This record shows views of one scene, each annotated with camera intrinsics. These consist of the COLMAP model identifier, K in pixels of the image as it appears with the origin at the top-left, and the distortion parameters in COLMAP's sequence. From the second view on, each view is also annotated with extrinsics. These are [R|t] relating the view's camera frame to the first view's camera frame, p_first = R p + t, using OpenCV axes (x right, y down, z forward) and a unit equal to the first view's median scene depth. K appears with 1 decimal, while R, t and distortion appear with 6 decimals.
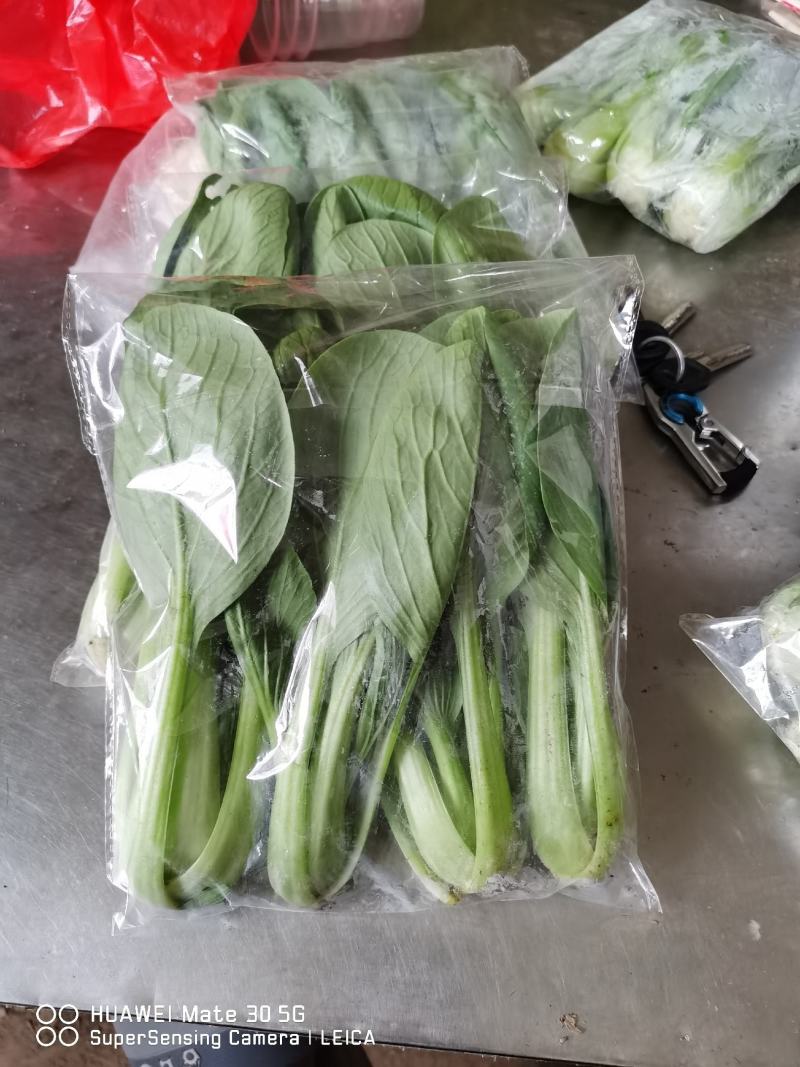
lens RADIAL K [[819.7, 0, 400.0], [0, 819.7, 533.5], [0, 0, 1]] dist [0.030325, -0.046671]
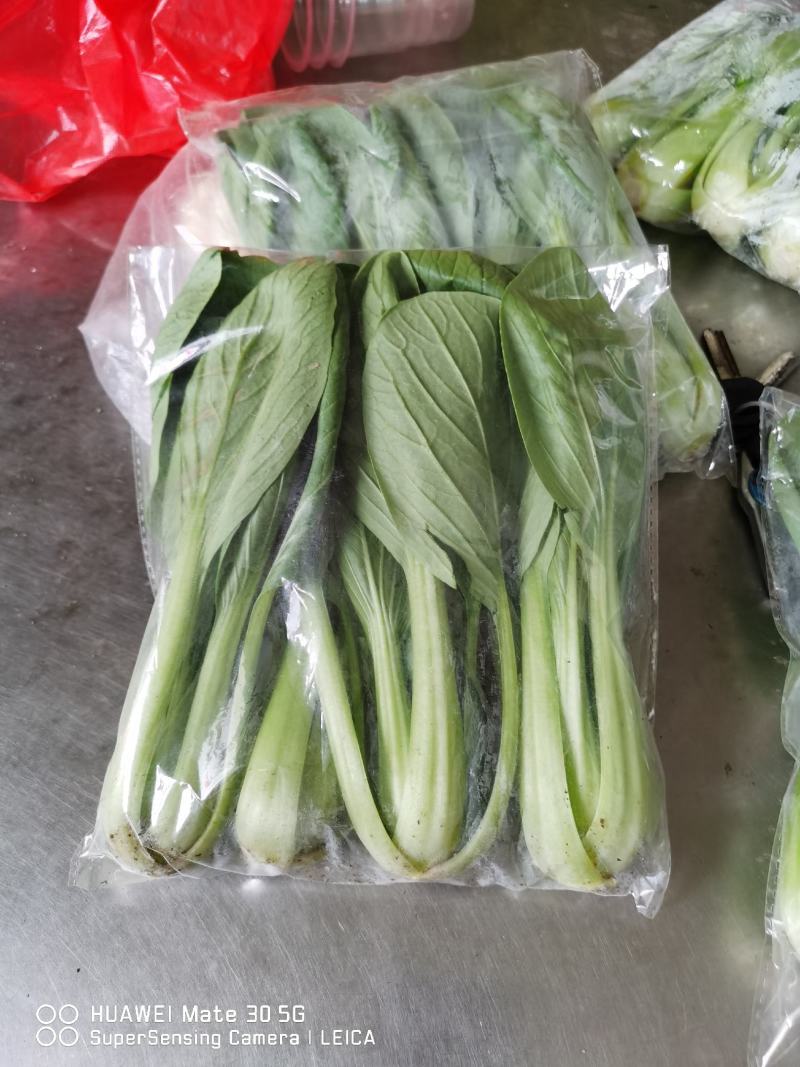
lens RADIAL K [[848.6, 0, 395.4], [0, 848.6, 536.9], [0, 0, 1]] dist [-0.011577, 0.001581]
pose [[0.998908, 0.003017, -0.046621, -0.019308], [-0.002577, 0.999952, 0.009490, -0.102092], [0.046647, -0.009359, 0.998868, 0.106033]]
